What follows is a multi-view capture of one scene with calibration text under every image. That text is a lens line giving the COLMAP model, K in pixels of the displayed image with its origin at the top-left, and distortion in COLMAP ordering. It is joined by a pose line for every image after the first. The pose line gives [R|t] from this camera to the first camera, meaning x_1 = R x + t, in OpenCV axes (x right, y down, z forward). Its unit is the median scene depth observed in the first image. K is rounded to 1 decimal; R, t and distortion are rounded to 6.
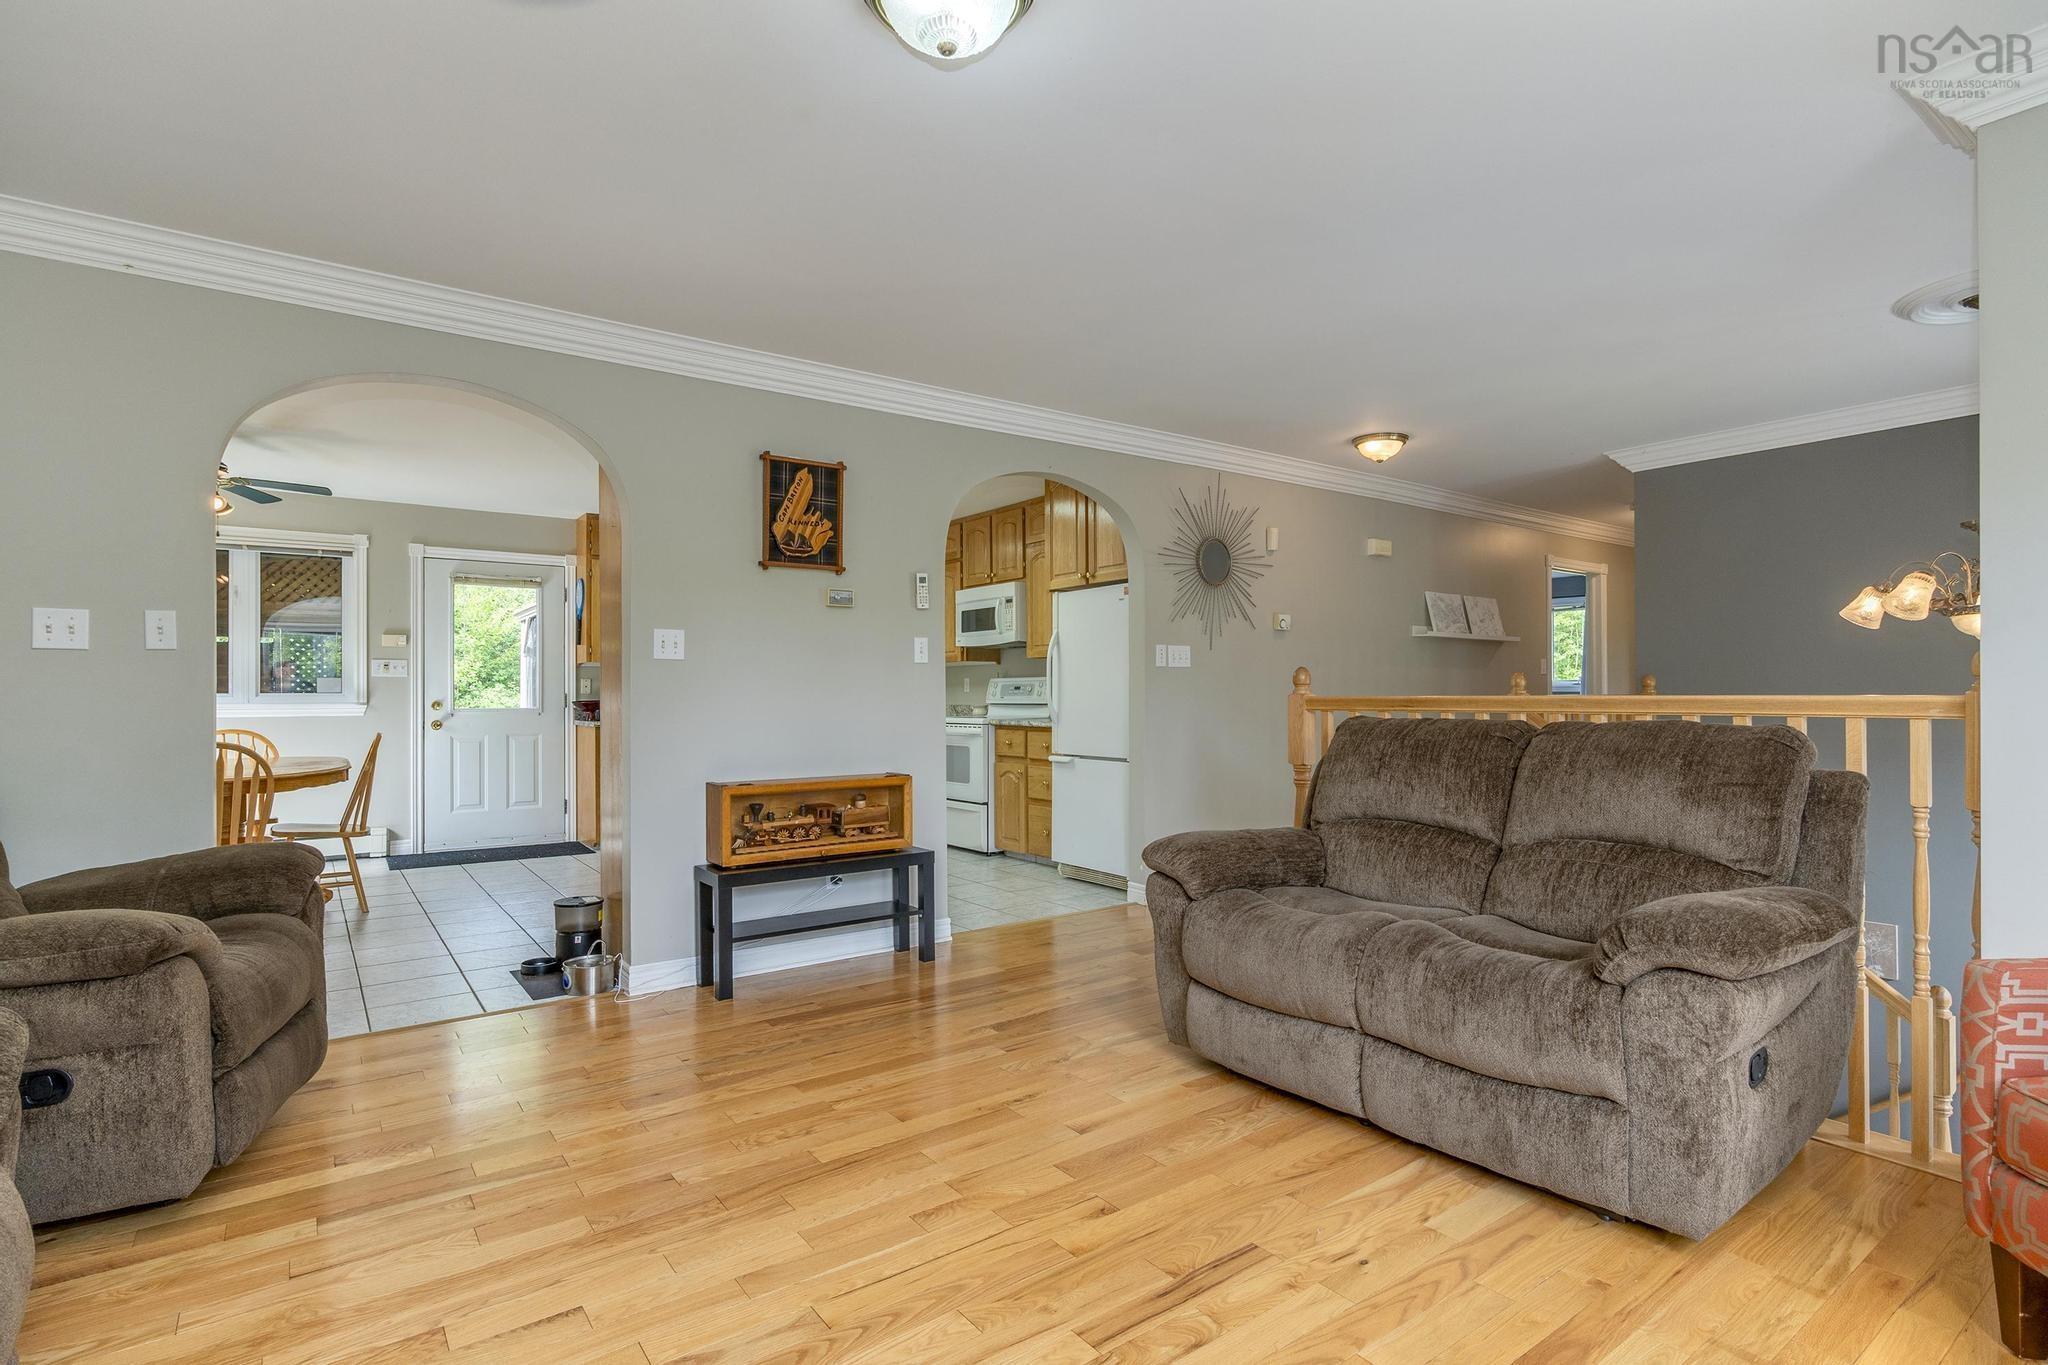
lens RADIAL K [[1011.8, 0, 1028.7], [0, 1011.8, 686.9], [0, 0, 1]] dist [-0.002610, 0.001094]
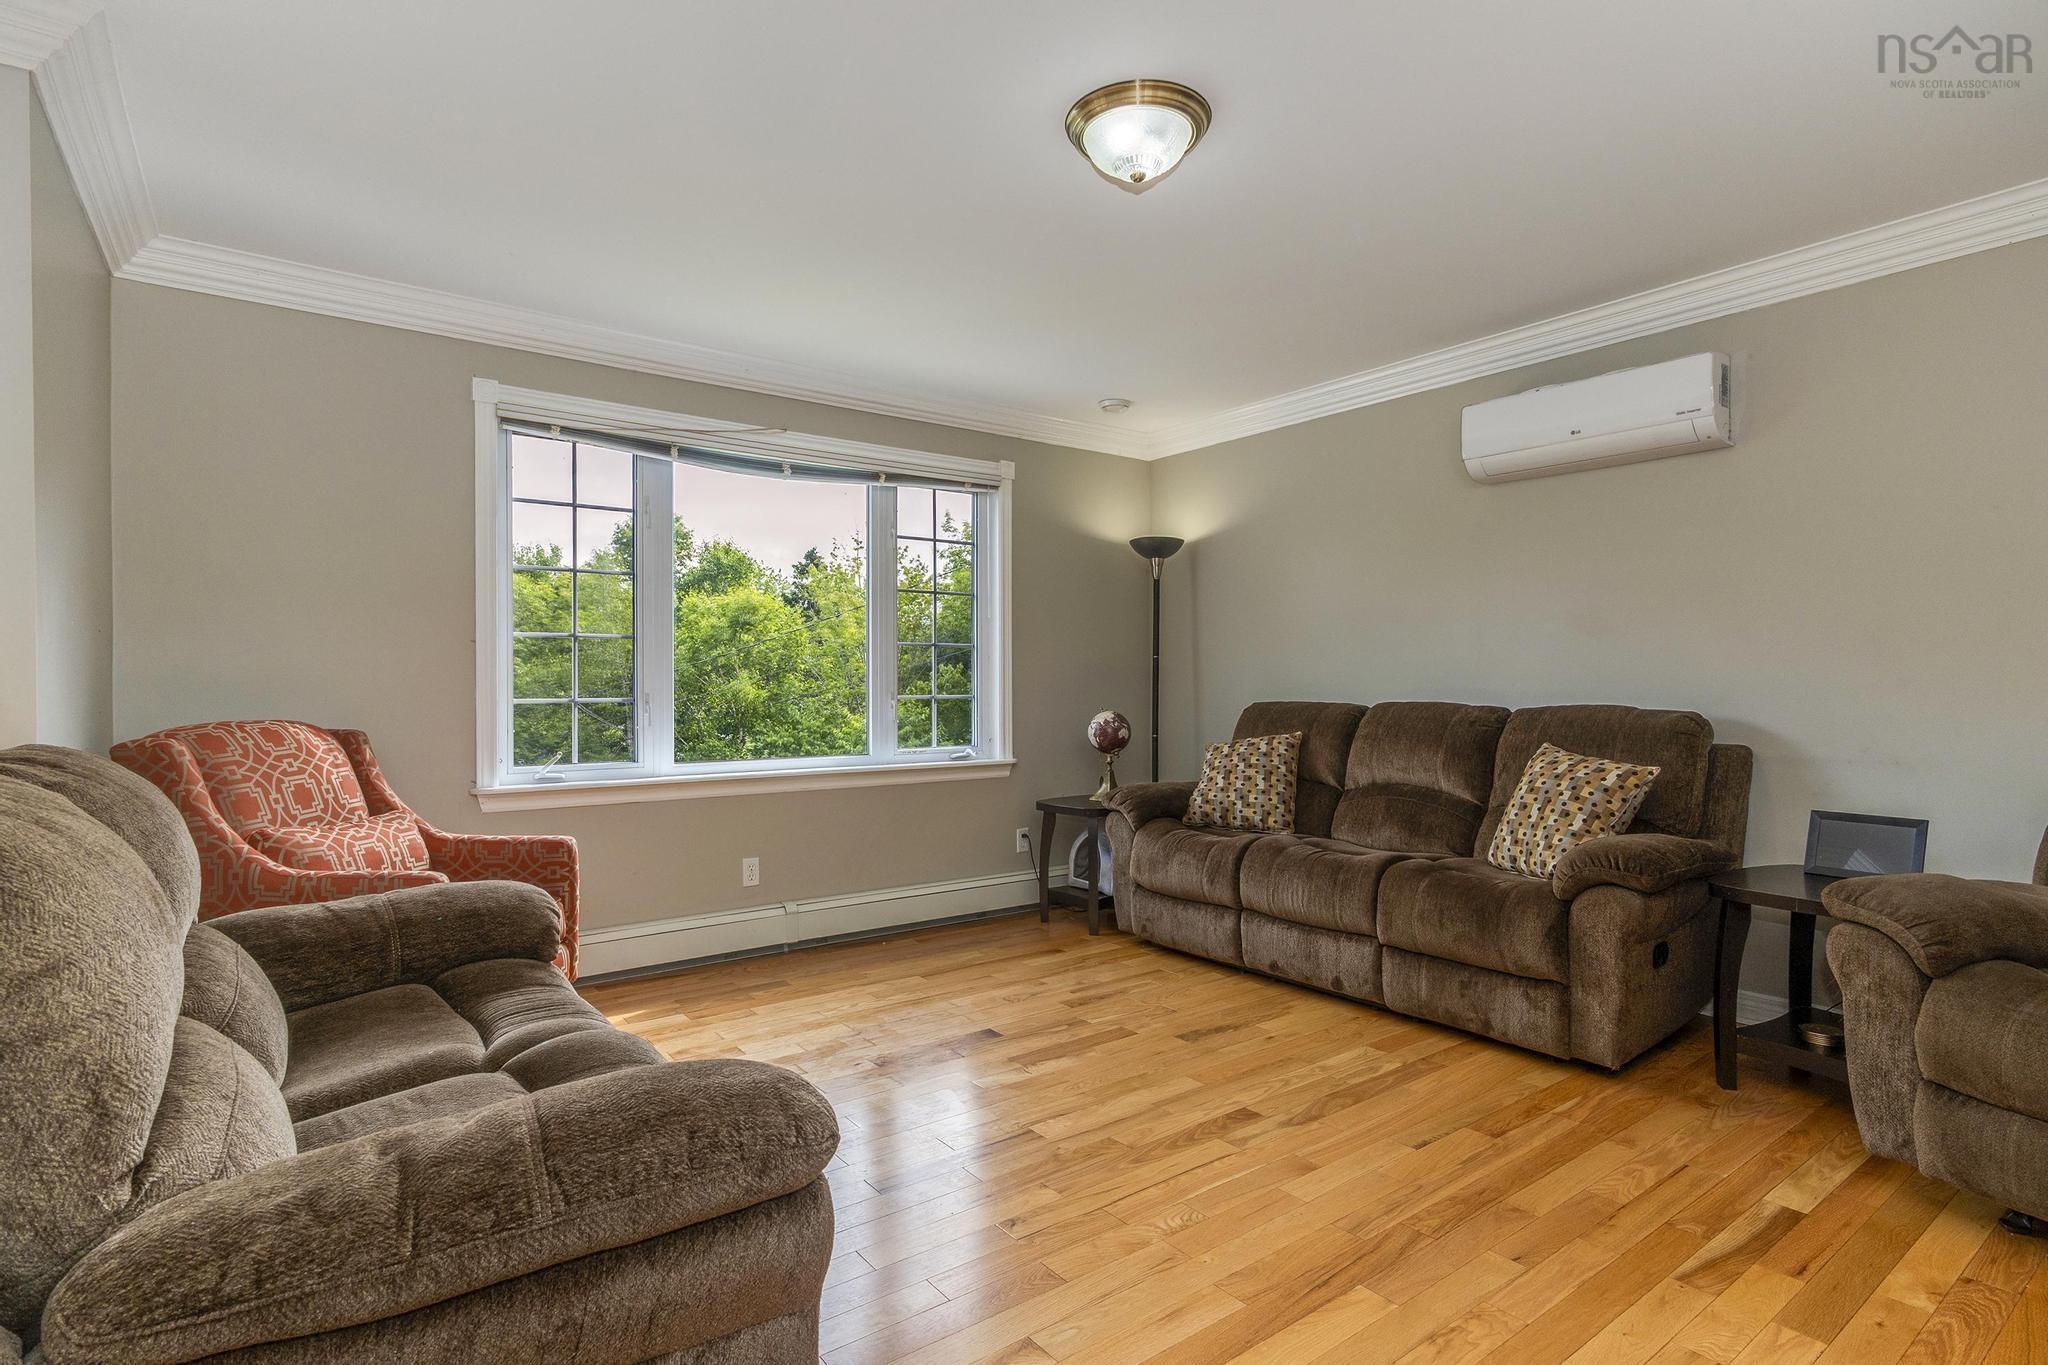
lens RADIAL K [[1021.2, 0, 1012.9], [0, 1021.2, 682.0], [0, 0, 1]] dist [-0.007813, 0.001916]
pose [[-0.999966, 0.007943, 0.002324, 0.019899], [0.007921, 0.999923, -0.009604, 0.002817], [-0.002400, -0.009585, -0.999951, 0.676638]]
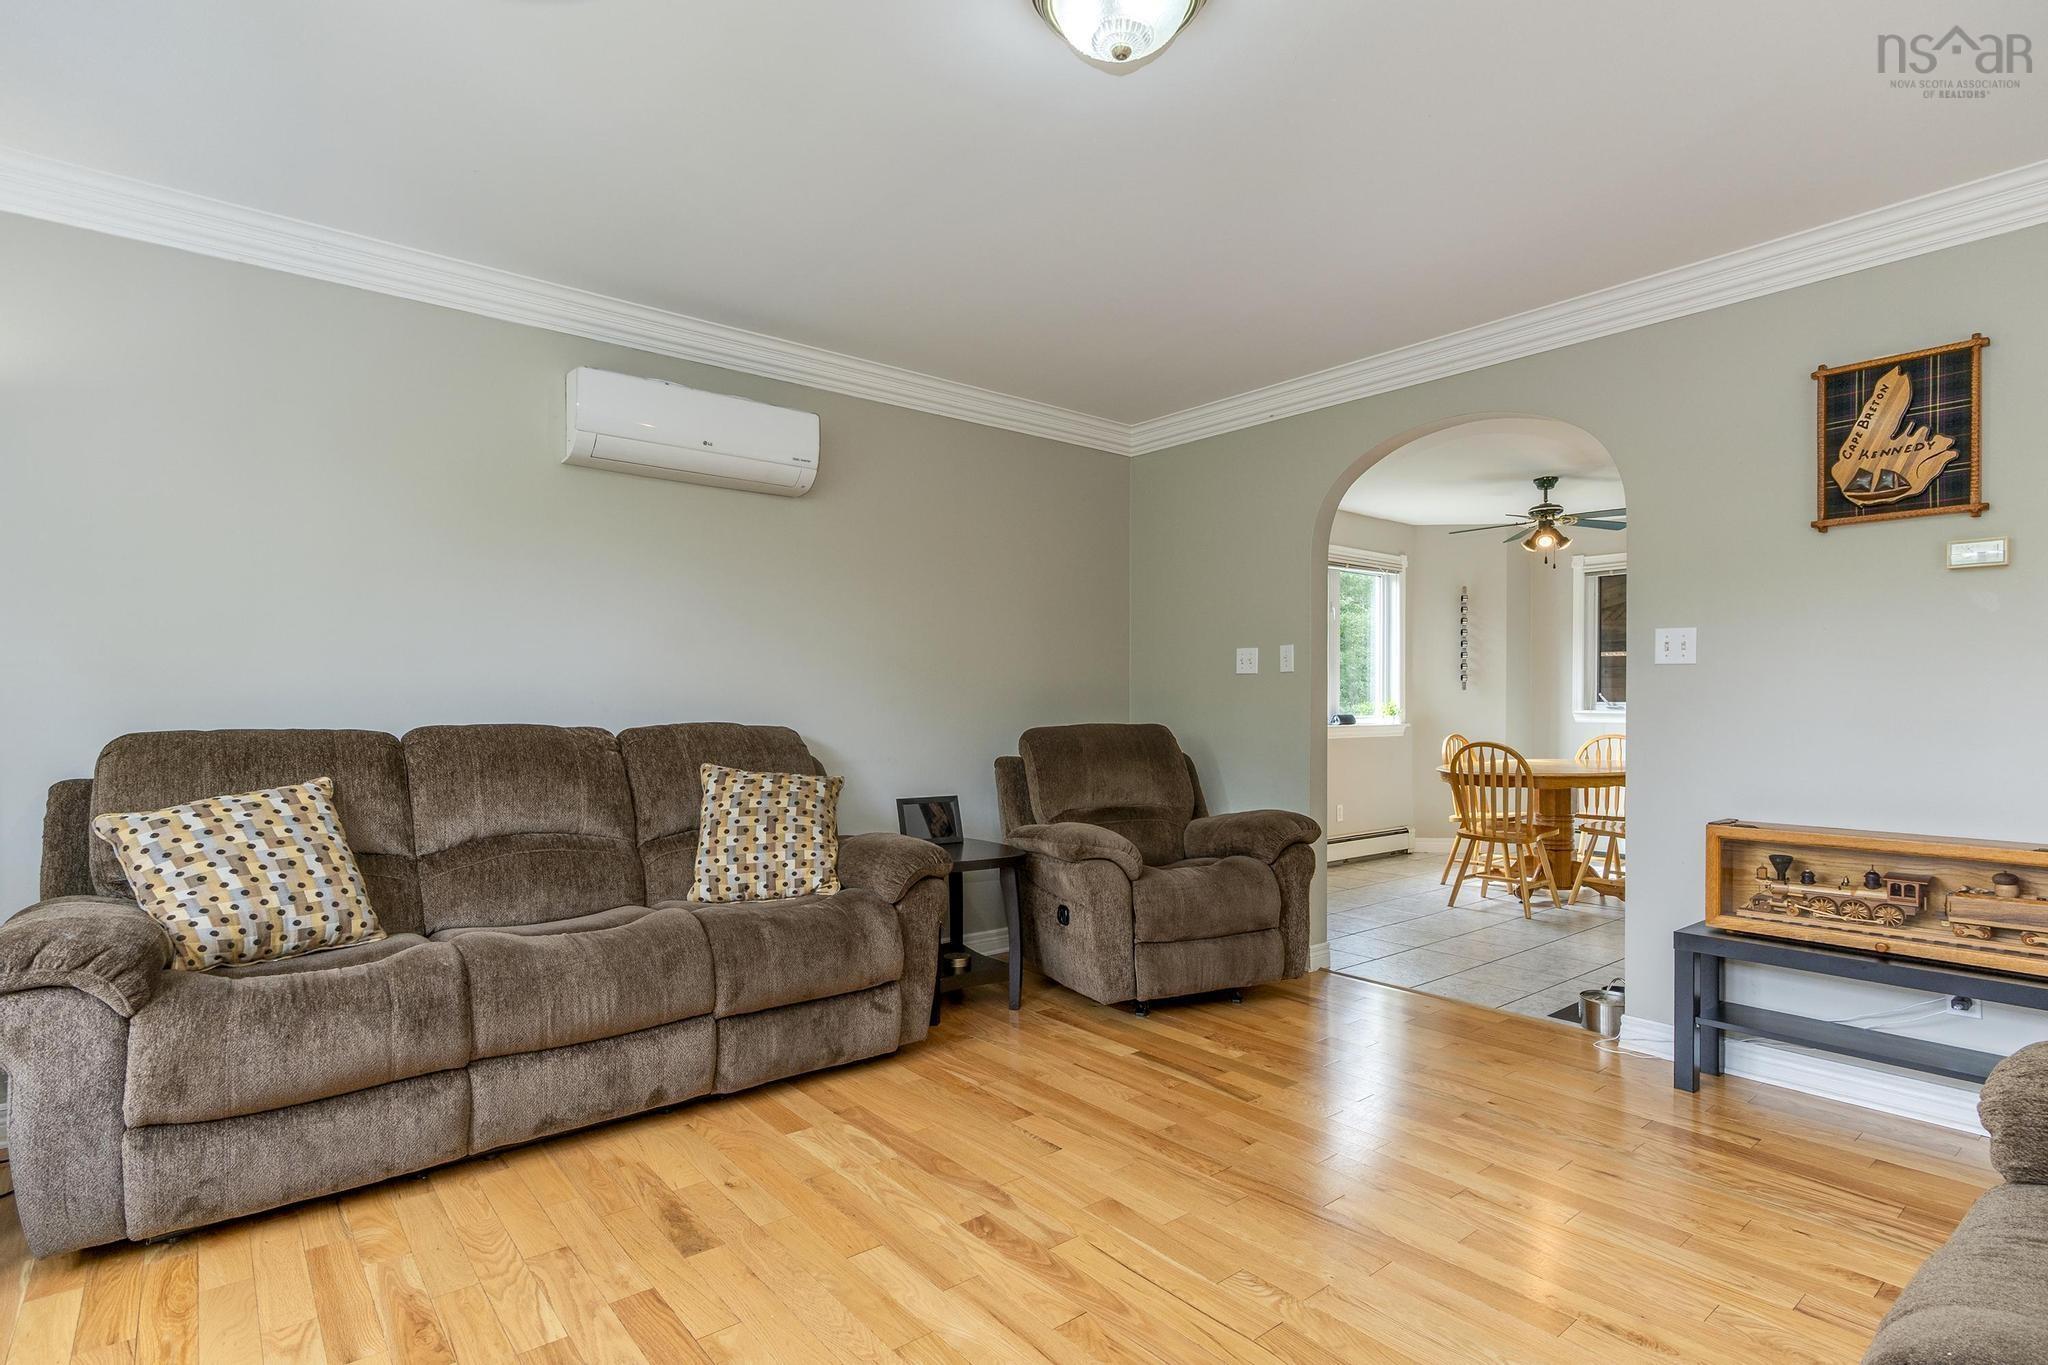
lens RADIAL K [[1023.3, 0, 1025.9], [0, 1023.3, 703.4], [0, 0, 1]] dist [0.001950, 0.000891]
pose [[0.052474, 0.006037, -0.998604, 0.271802], [0.002784, 0.999977, 0.006192, -0.001034], [0.998618, -0.003105, 0.052456, 0.253007]]
